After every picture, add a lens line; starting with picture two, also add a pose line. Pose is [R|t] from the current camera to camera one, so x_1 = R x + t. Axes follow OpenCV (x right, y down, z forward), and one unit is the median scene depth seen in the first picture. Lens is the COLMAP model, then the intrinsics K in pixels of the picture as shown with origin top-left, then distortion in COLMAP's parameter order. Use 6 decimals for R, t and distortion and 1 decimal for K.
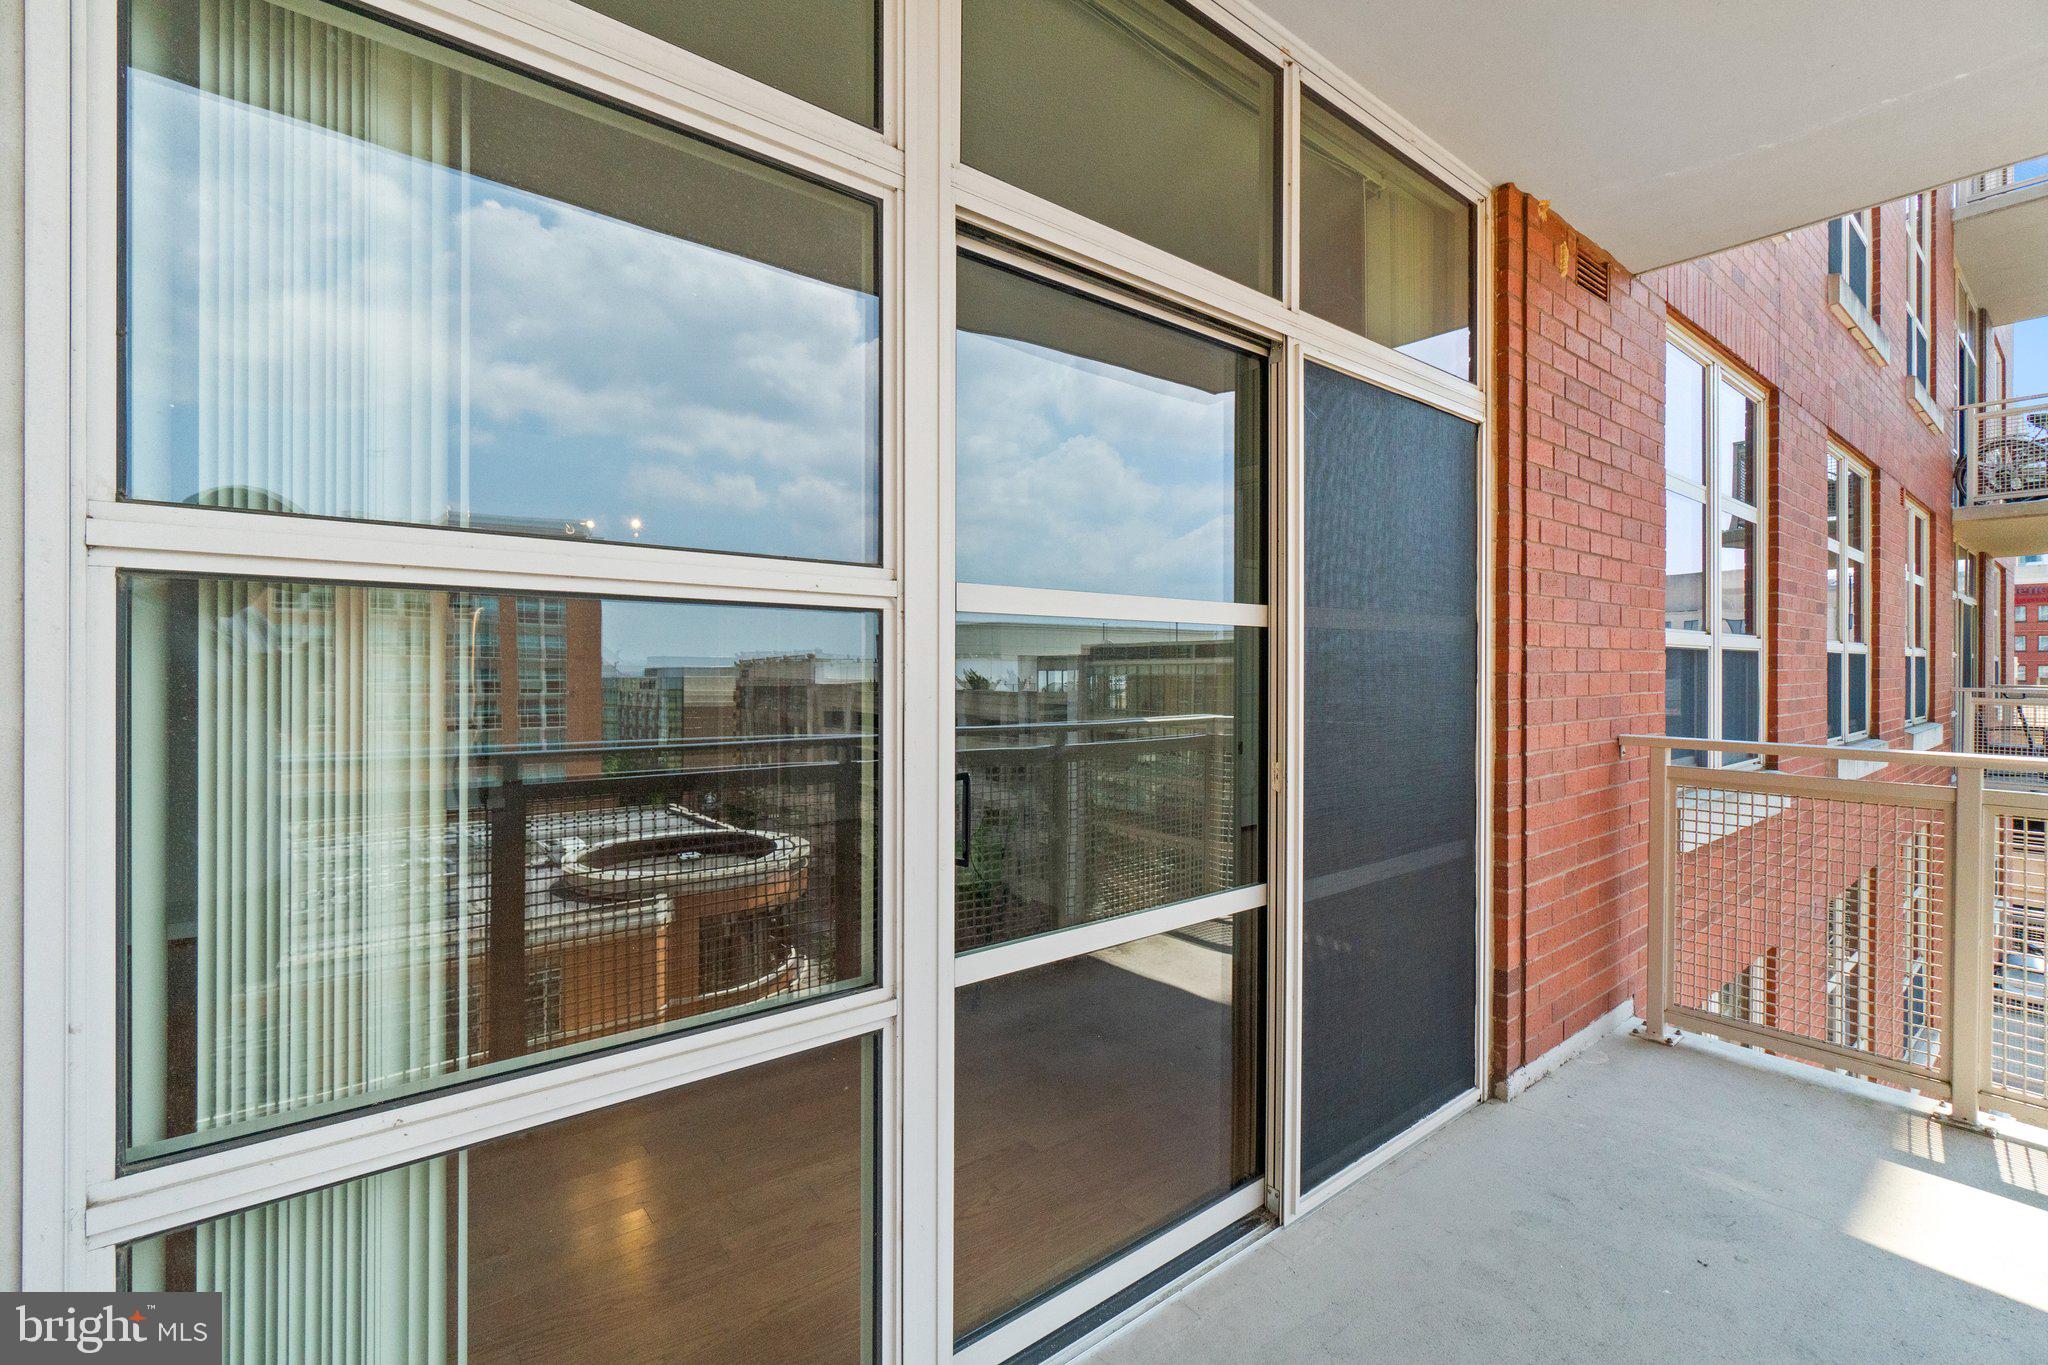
lens RADIAL K [[891.5, 0, 1013.2], [0, 891.5, 673.9], [0, 0, 1]] dist [-0.006825, 0.001548]
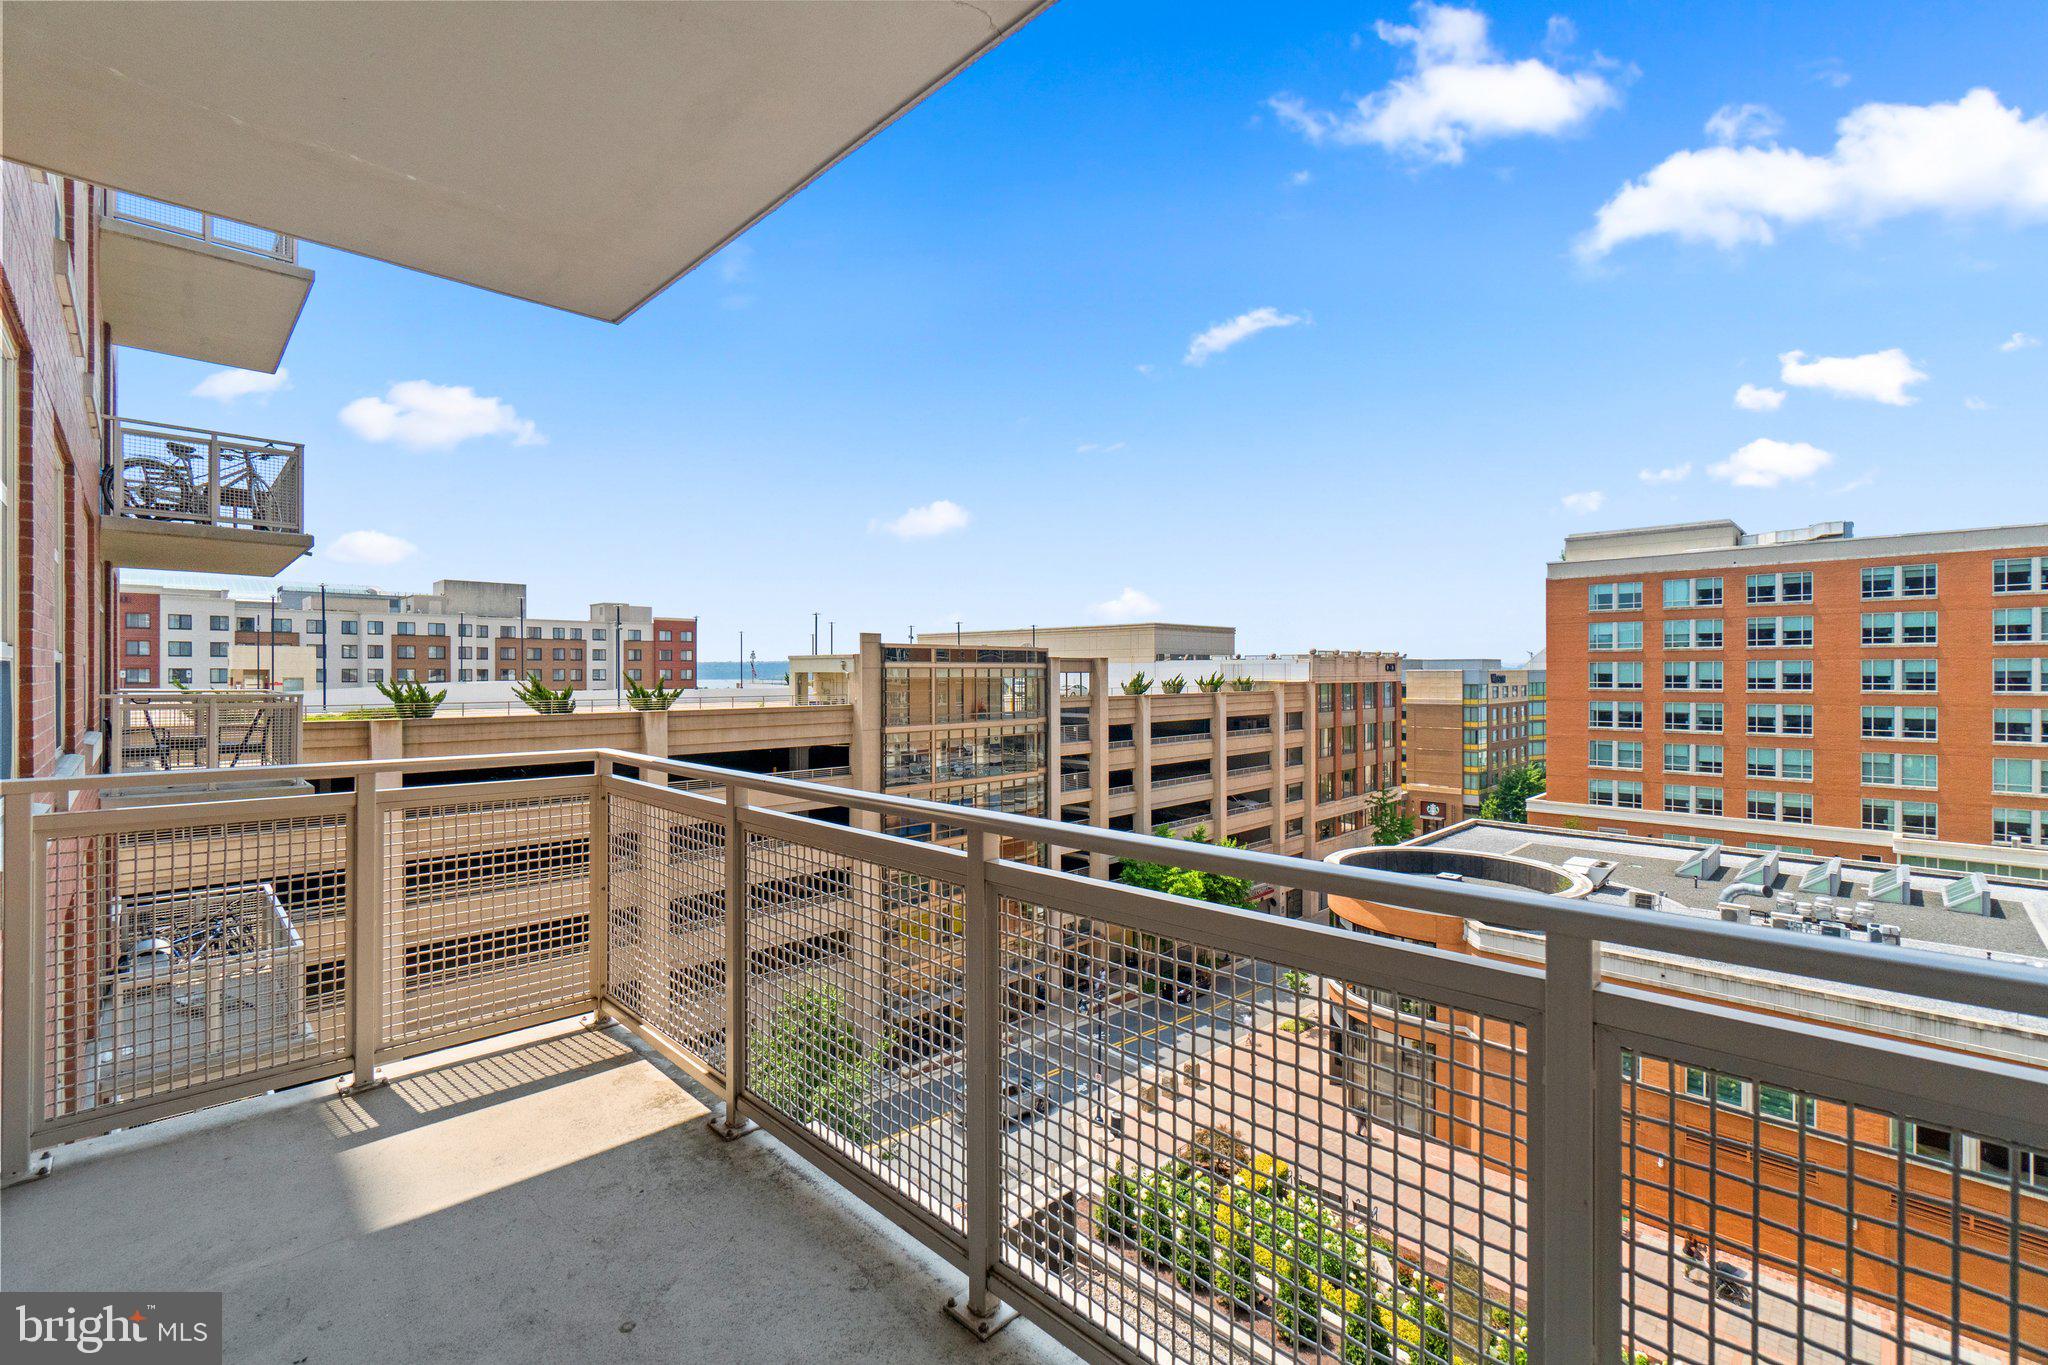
lens RADIAL K [[891.5, 0, 1008.1], [0, 891.5, 672.6], [0, 0, 1]] dist [-0.006825, 0.001548]
pose [[-0.113812, -0.005729, 0.993486, -0.149200], [0.007920, 0.999946, 0.006674, -0.024630], [-0.993471, 0.008628, -0.113760, 0.296848]]
